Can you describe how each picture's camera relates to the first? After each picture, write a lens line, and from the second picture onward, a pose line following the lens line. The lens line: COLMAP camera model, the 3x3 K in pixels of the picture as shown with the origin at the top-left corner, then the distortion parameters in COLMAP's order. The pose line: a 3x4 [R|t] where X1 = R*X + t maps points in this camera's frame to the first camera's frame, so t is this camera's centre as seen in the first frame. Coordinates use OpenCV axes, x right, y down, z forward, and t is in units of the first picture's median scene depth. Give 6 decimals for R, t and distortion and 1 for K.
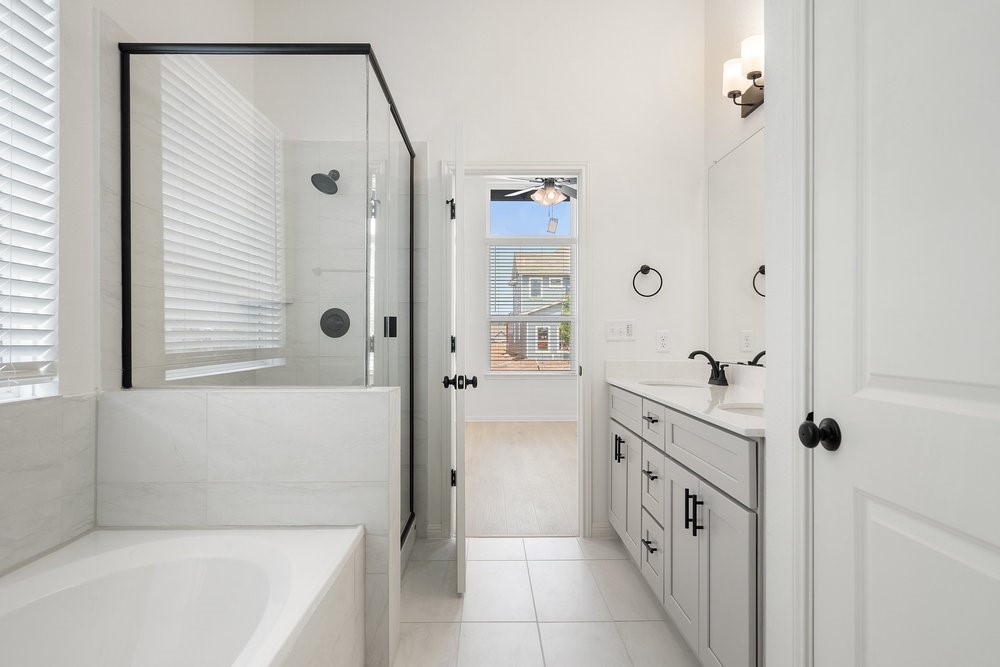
lens RADIAL K [[560.5, 0, 498.6], [0, 560.5, 338.1], [0, 0, 1]] dist [0.002186, -0.000385]
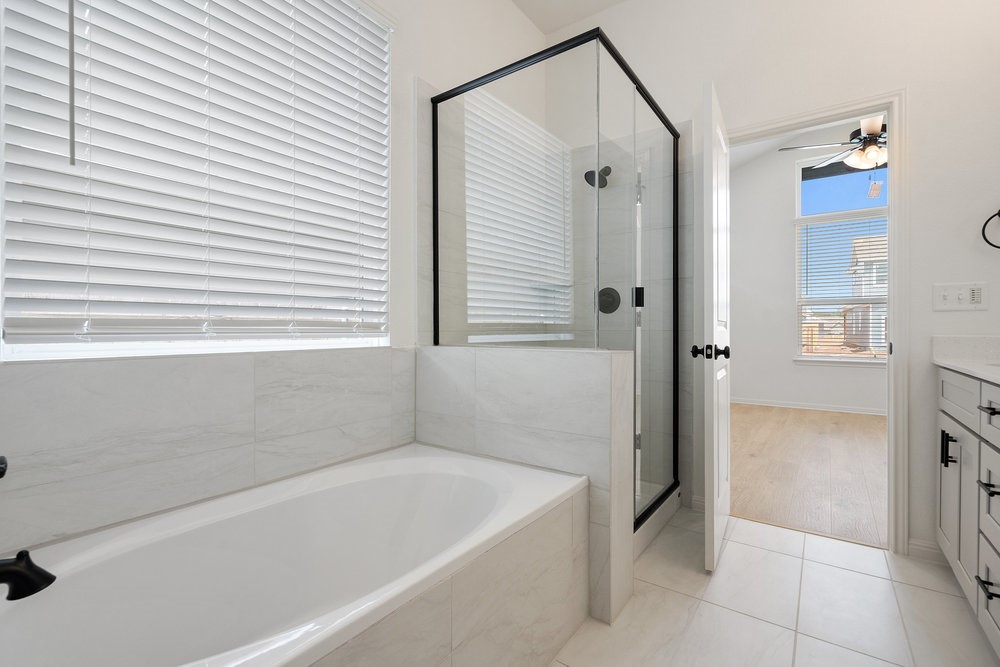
lens RADIAL K [[456.2, 0, 500.6], [0, 456.2, 332.3], [0, 0, 1]] dist [-0.005579, 0.003796]
pose [[0.797617, 0.003429, -0.603154, 0.120392], [-0.003022, 0.999994, 0.001688, 0.045763], [0.603157, 0.000476, 0.797623, 0.162017]]
